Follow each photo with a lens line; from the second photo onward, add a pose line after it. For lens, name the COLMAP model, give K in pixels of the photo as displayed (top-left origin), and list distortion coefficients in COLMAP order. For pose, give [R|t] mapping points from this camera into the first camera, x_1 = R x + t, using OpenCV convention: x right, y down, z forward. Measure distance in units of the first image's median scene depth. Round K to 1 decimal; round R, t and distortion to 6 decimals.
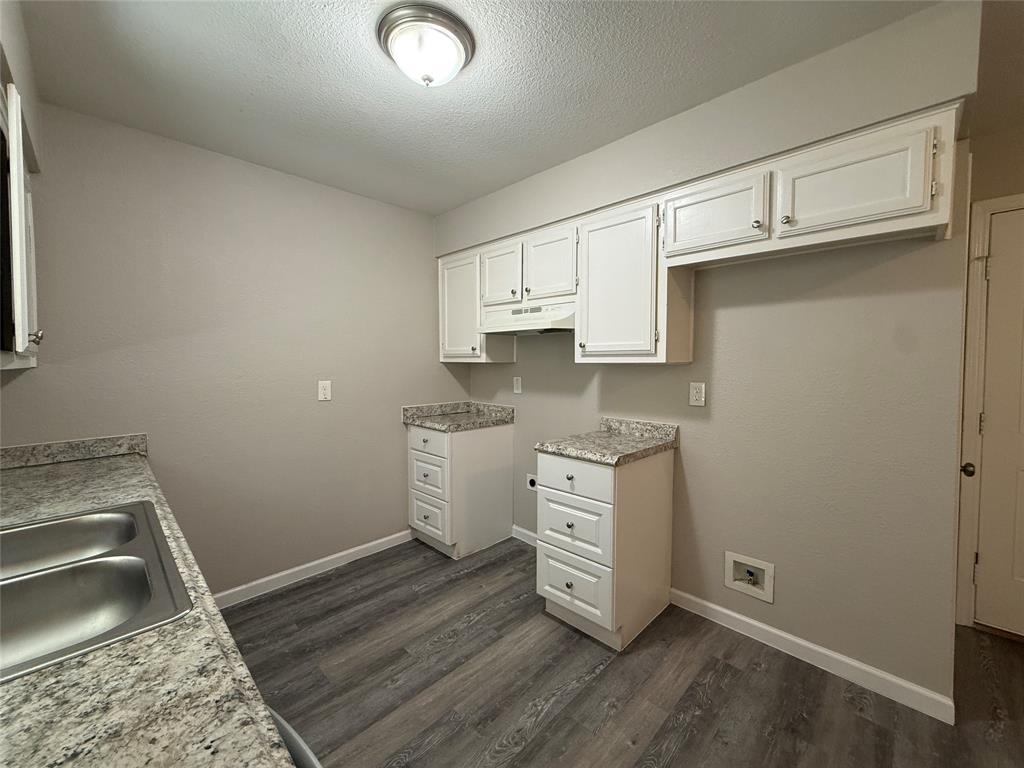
lens RADIAL K [[408.6, 0, 511.3], [0, 408.6, 382.1], [0, 0, 1]] dist [-0.000020, 0.000238]
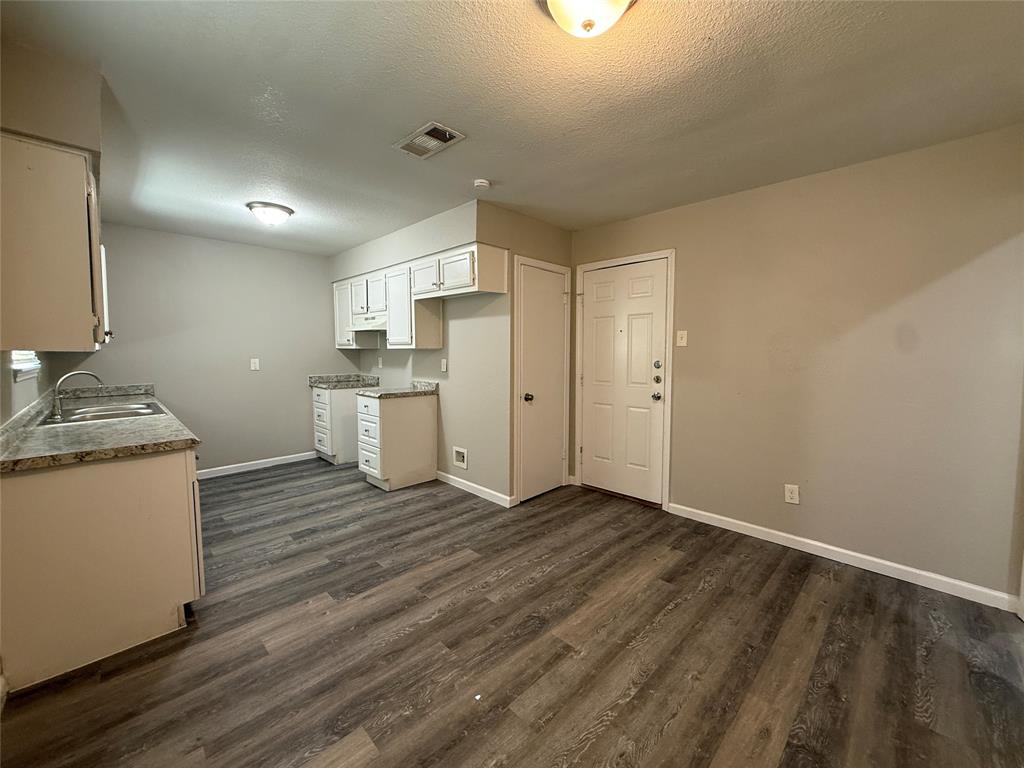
lens RADIAL K [[408.6, 0, 511.3], [0, 408.6, 382.1], [0, 0, 1]] dist [-0.000020, 0.000238]
pose [[0.999967, 0.002565, -0.007761, 0.808319], [-0.002337, 0.999569, 0.029255, 0.052659], [0.007832, -0.029236, 0.999542, -0.912189]]
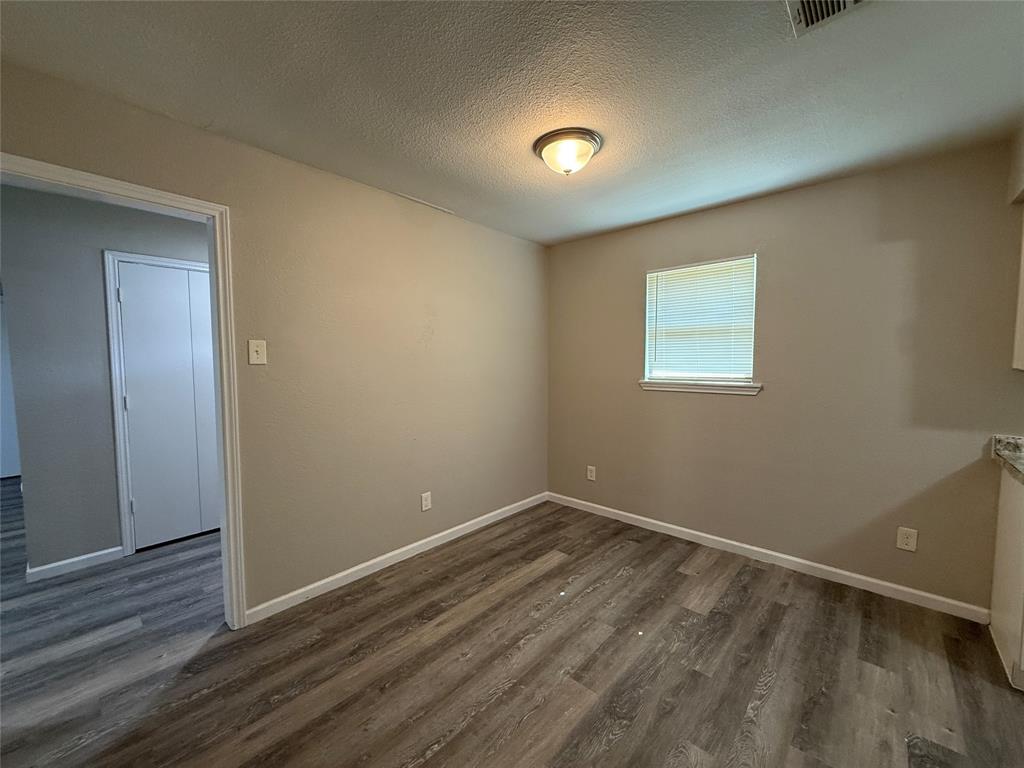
lens RADIAL K [[408.6, 0, 511.3], [0, 408.6, 382.1], [0, 0, 1]] dist [-0.000020, 0.000238]
pose [[-0.998972, 0.004616, -0.045102, 1.096006], [-0.000076, 0.994632, 0.103476, -0.050197], [0.045337, 0.103373, -0.993609, 0.722155]]
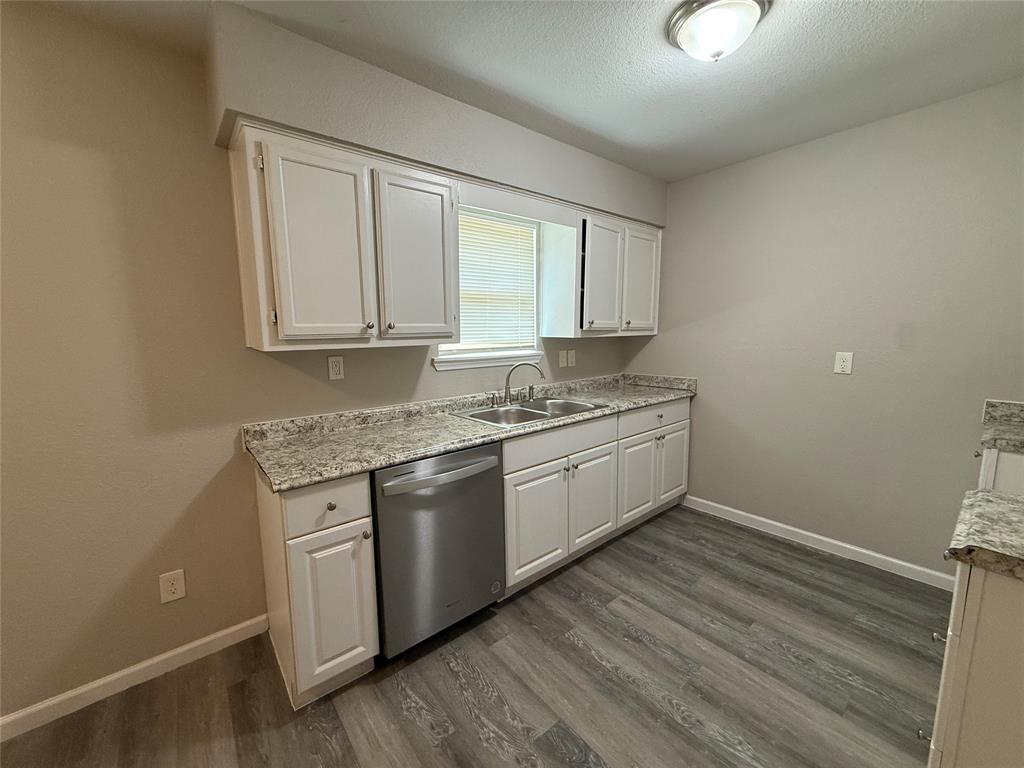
lens RADIAL K [[408.6, 0, 511.3], [0, 408.6, 382.1], [0, 0, 1]] dist [-0.000020, 0.000238]
pose [[-0.097776, 0.131833, -0.986438, 0.653138], [-0.034185, 0.990157, 0.135719, -0.044261], [0.994621, 0.046991, -0.092307, 0.434952]]
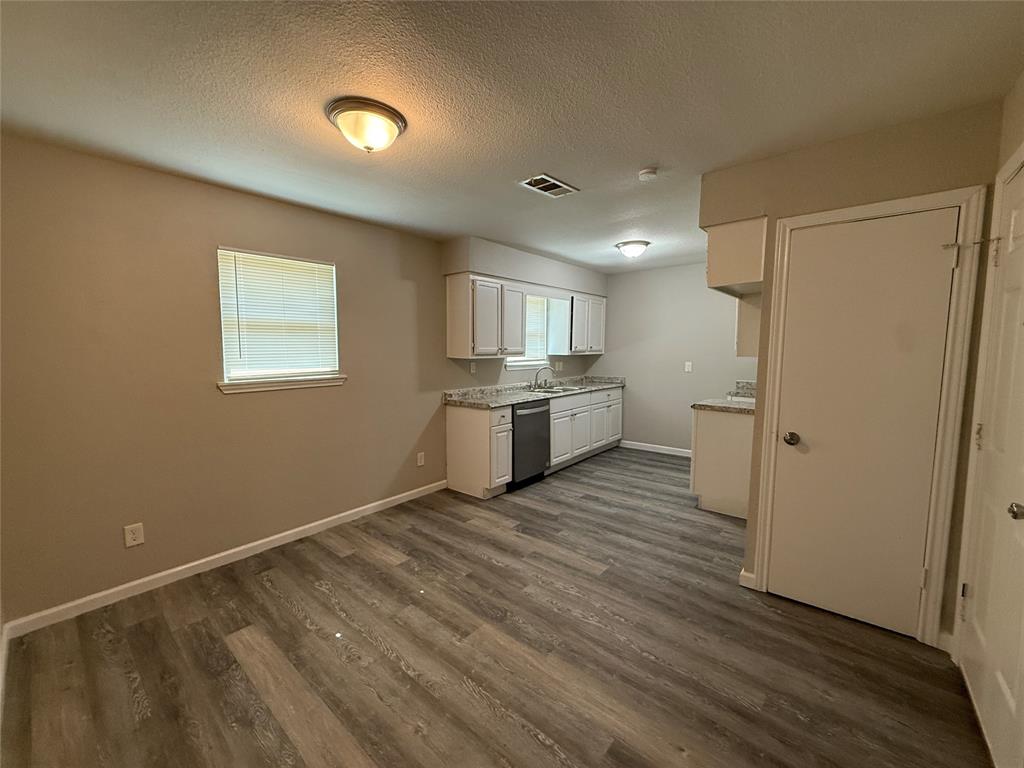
lens RADIAL K [[408.6, 0, 511.3], [0, 408.6, 382.1], [0, 0, 1]] dist [-0.000020, 0.000238]
pose [[0.081066, 0.084092, -0.993155, 1.852852], [-0.044281, 0.995755, 0.080698, -0.036013], [0.995725, 0.037436, 0.084446, -0.047765]]
